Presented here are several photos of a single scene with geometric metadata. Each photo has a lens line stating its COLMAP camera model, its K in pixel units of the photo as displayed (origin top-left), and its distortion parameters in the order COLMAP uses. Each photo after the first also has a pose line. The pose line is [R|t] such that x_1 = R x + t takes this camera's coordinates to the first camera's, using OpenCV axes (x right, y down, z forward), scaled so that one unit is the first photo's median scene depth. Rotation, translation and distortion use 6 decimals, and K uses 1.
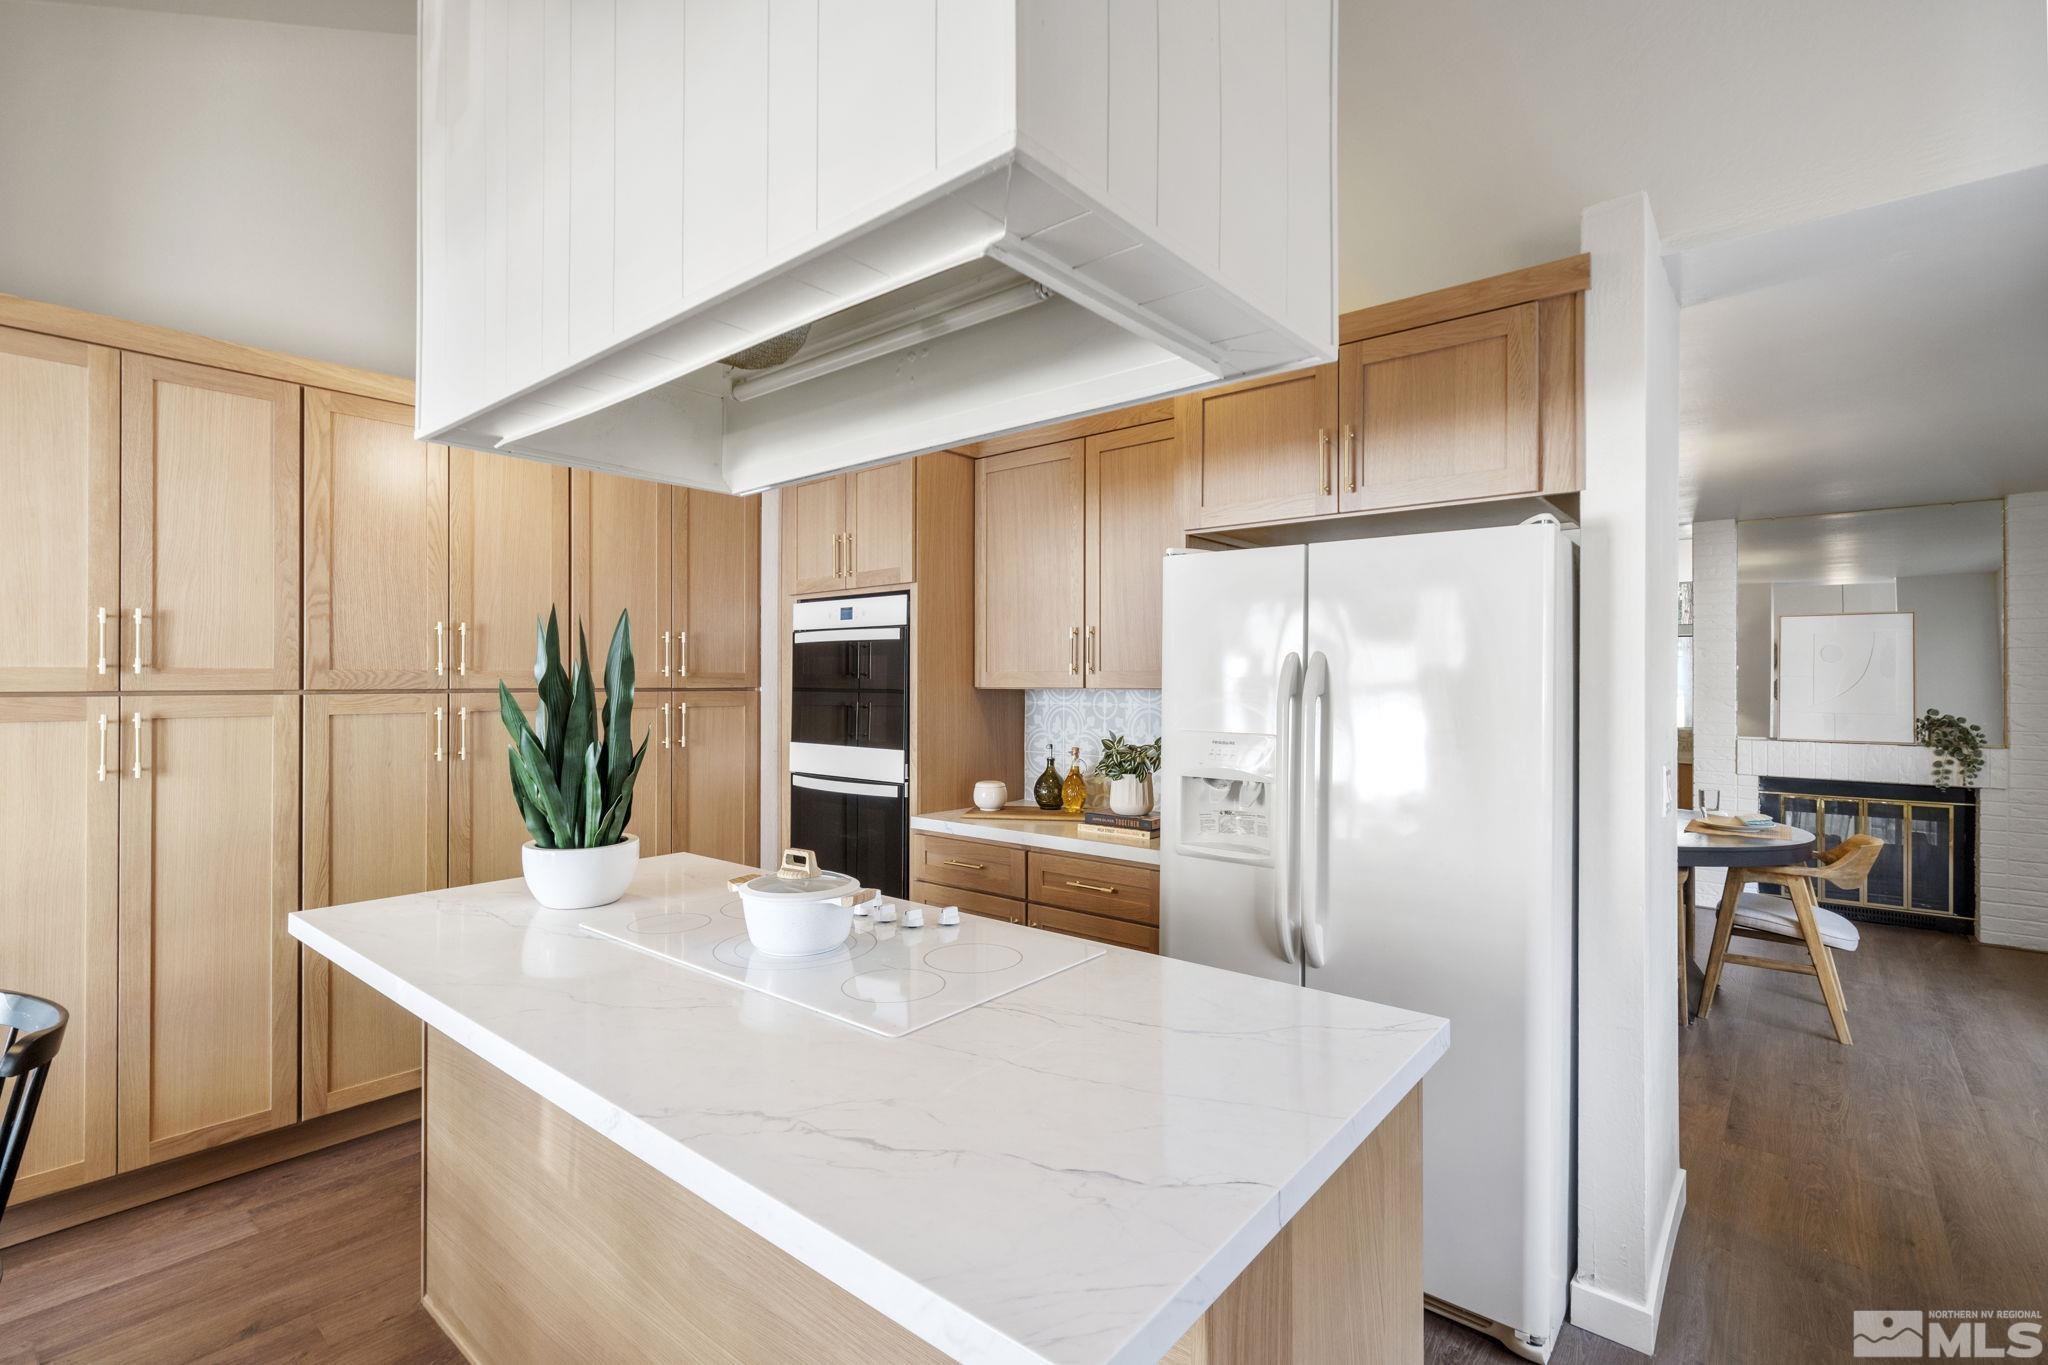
lens RADIAL K [[924.0, 0, 1027.6], [0, 924.0, 680.3], [0, 0, 1]] dist [-0.000194, 0.000228]
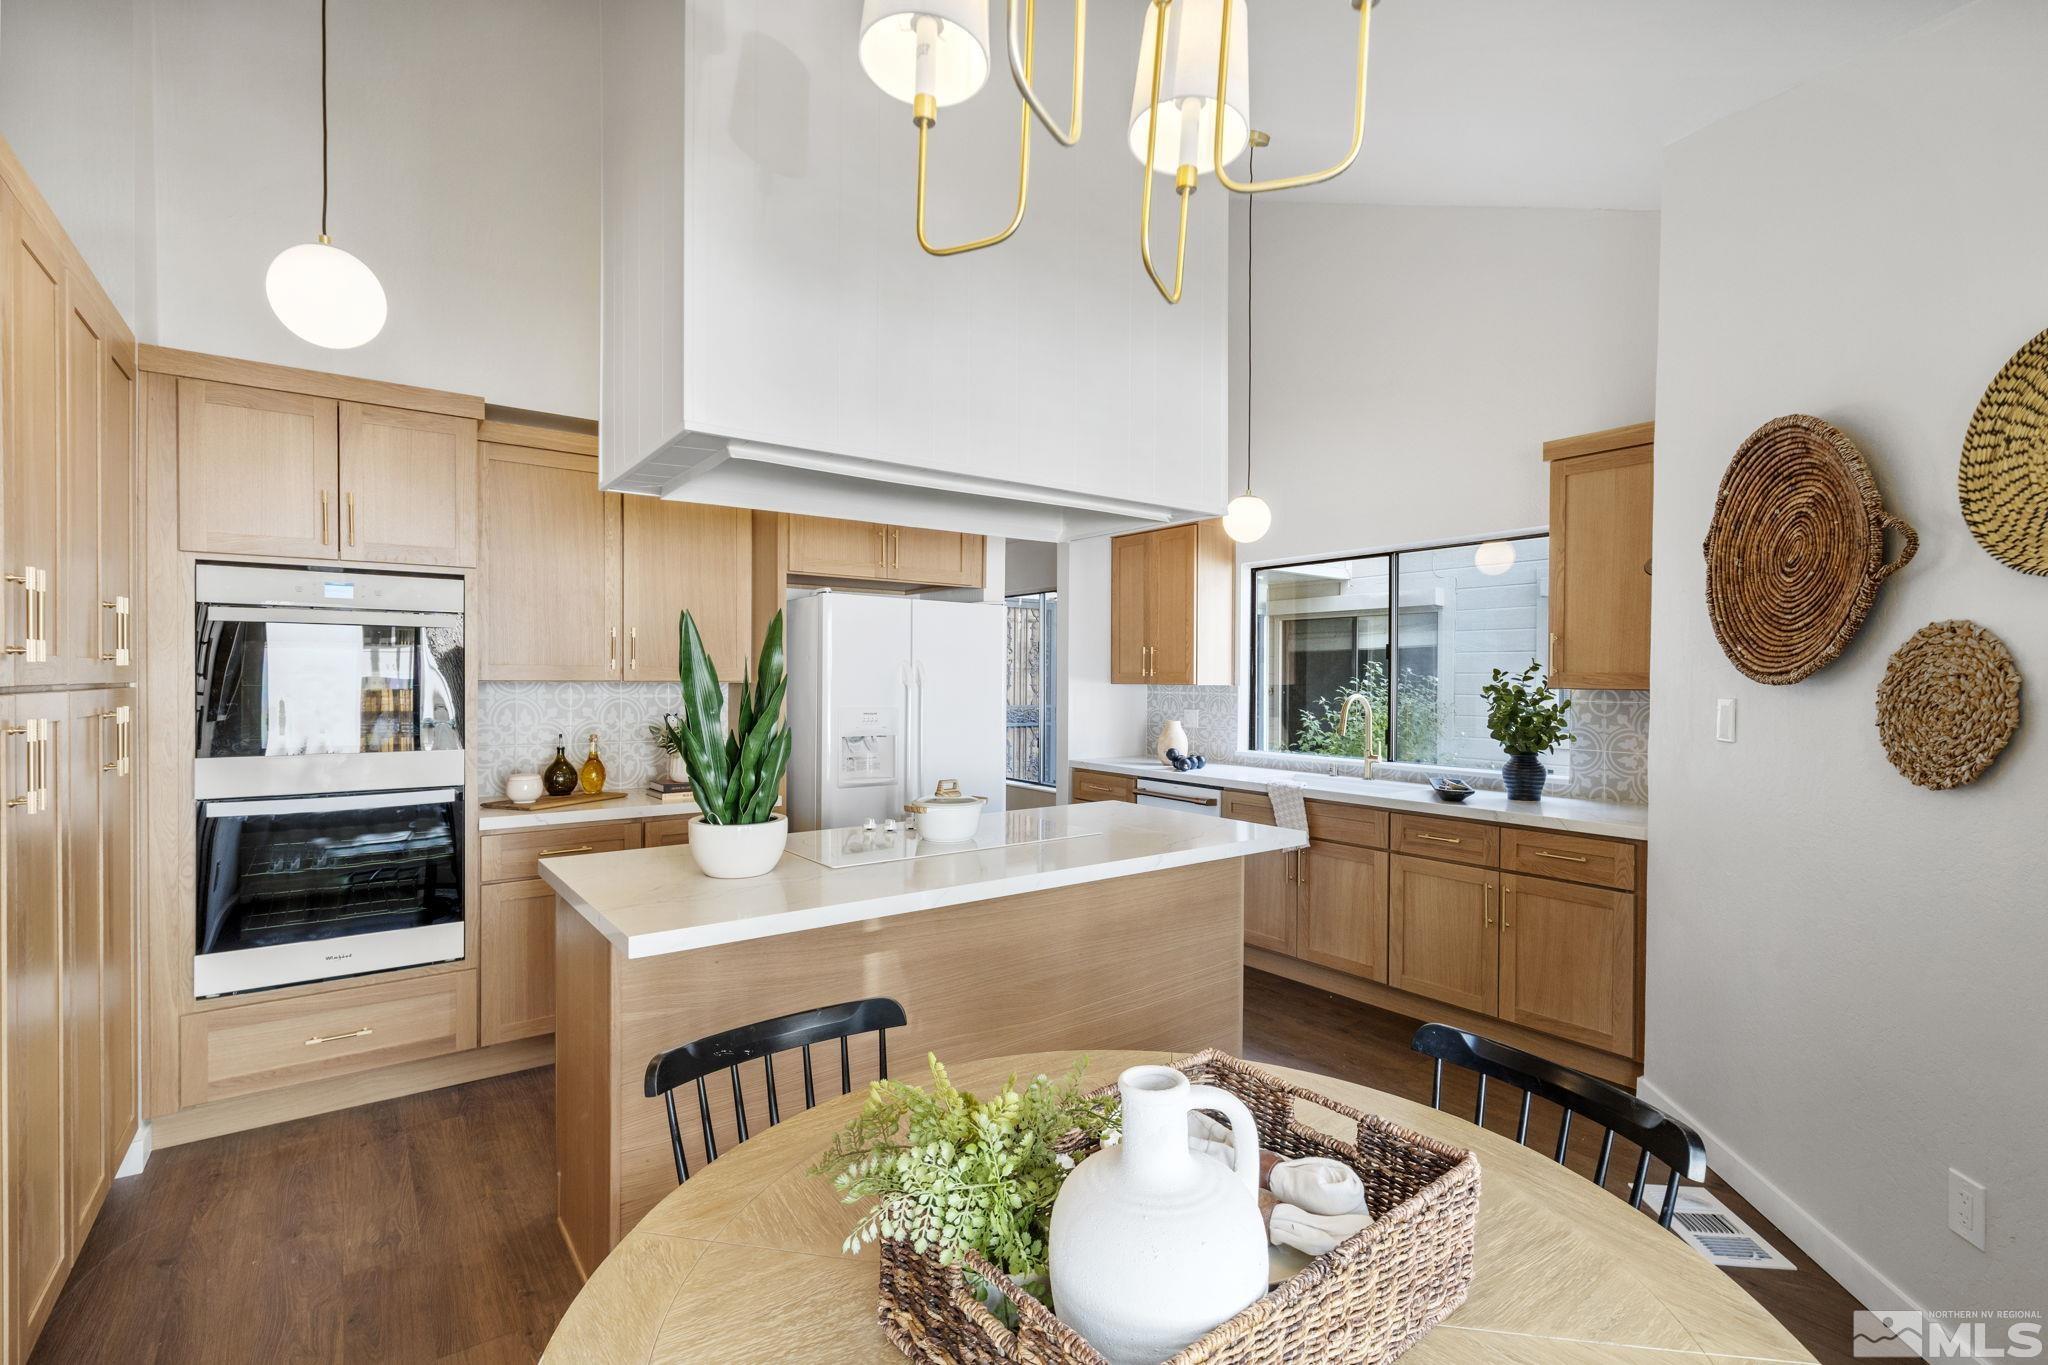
lens RADIAL K [[924.0, 0, 1028.2], [0, 924.0, 687.2], [0, 0, 1]] dist [-0.000194, 0.000228]
pose [[0.236474, -0.006633, 0.971615, -1.218082], [-0.005023, 0.999955, 0.008049, 0.006205], [-0.971625, -0.006784, 0.236430, 0.323355]]
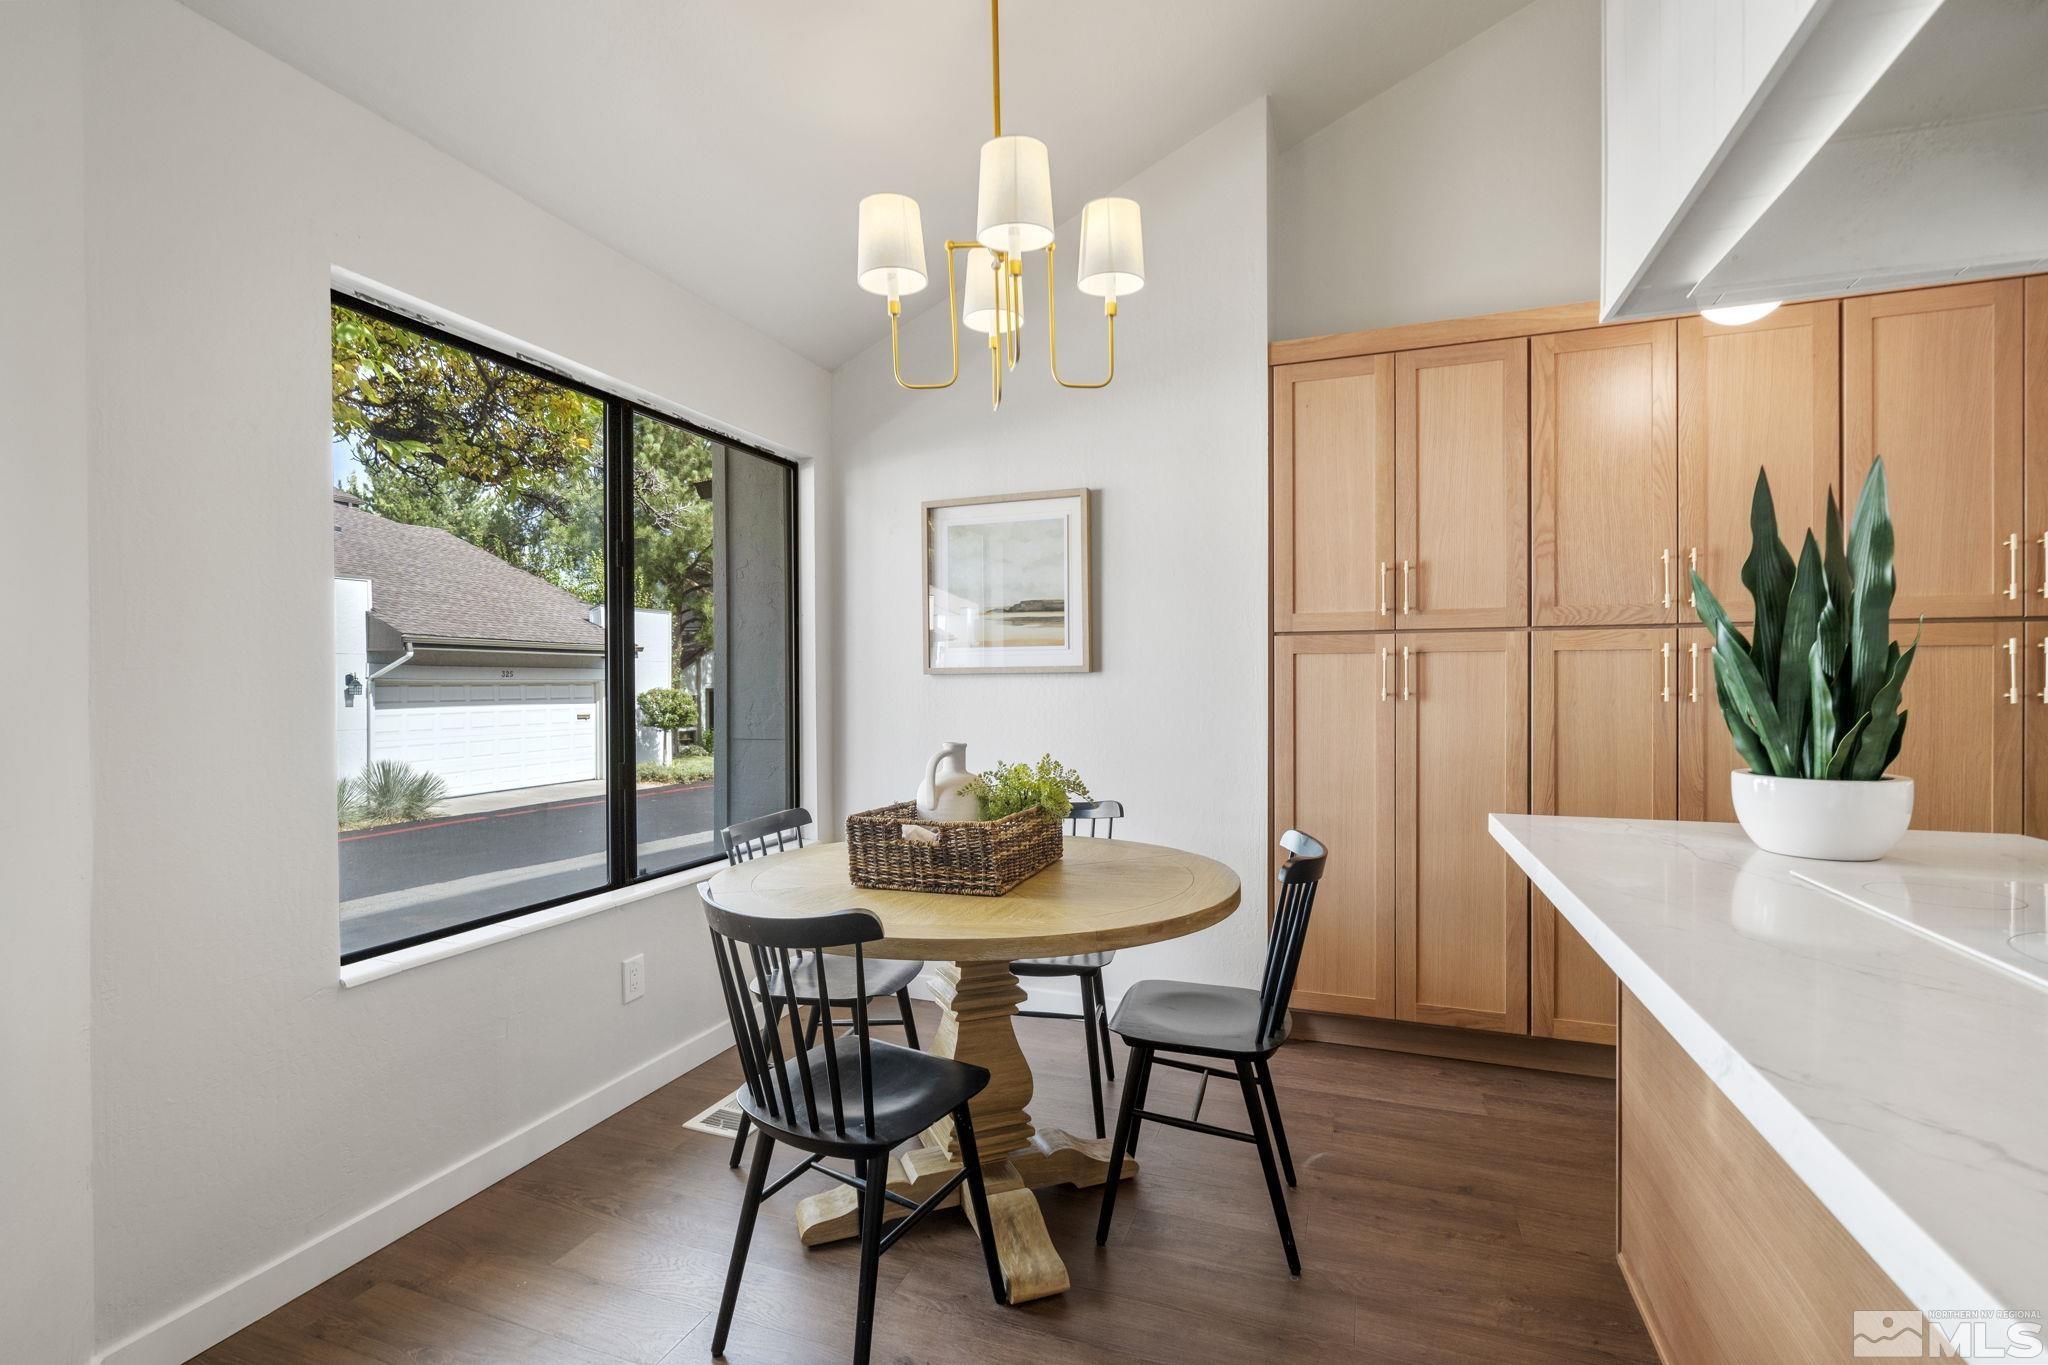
lens RADIAL K [[924.0, 0, 1023.8], [0, 924.0, 687.8], [0, 0, 1]] dist [-0.000194, 0.000228]
pose [[0.340667, 0.002264, -0.940181, 0.007187], [0.008763, 0.999946, 0.005583, 0.076493], [0.940143, -0.010141, 0.340629, 0.111025]]
